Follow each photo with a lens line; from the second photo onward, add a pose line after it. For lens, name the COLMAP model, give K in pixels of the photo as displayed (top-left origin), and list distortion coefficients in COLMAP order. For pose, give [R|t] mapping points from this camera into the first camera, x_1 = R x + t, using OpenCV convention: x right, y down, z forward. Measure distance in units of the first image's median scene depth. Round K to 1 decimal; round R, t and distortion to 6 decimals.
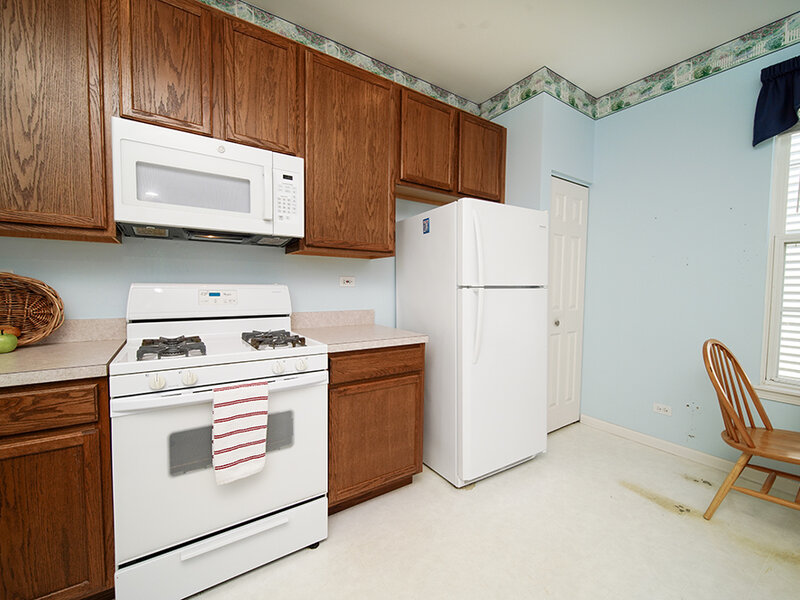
lens RADIAL K [[347.1, 0, 400.0], [0, 347.1, 300.0], [0, 0, 1]] dist [0.001017, 0.000083]
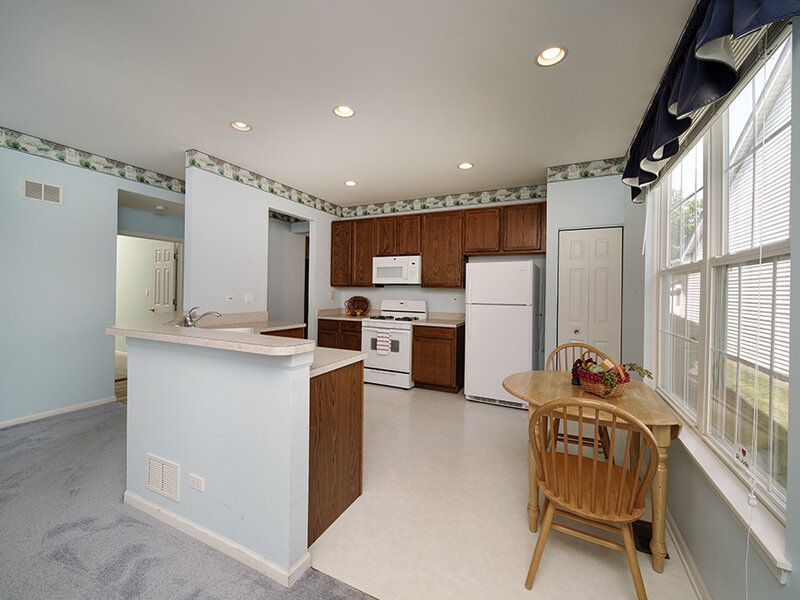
lens RADIAL K [[322.6, 0, 400.0], [0, 322.6, 300.0], [0, 0, 1]] dist [0.007615, 0.000475]
pose [[0.503025, 0.008902, -0.864226, 2.061685], [-0.048450, 0.998665, -0.017914, -0.000546], [0.862913, 0.050883, 0.502785, -0.449923]]
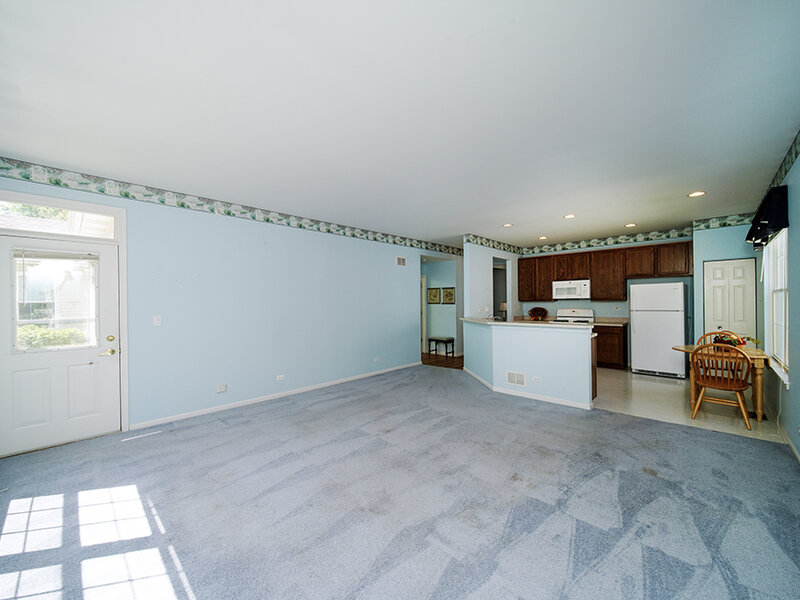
lens RADIAL K [[314.6, 0, 402.1], [0, 314.6, 307.7], [0, 0, 1]] dist [0.000869, -0.000139]
pose [[0.214202, -0.007583, -0.976760, 3.248191], [-0.034791, 0.999276, -0.015388, 0.074392], [0.976170, 0.037278, 0.213783, -2.215326]]
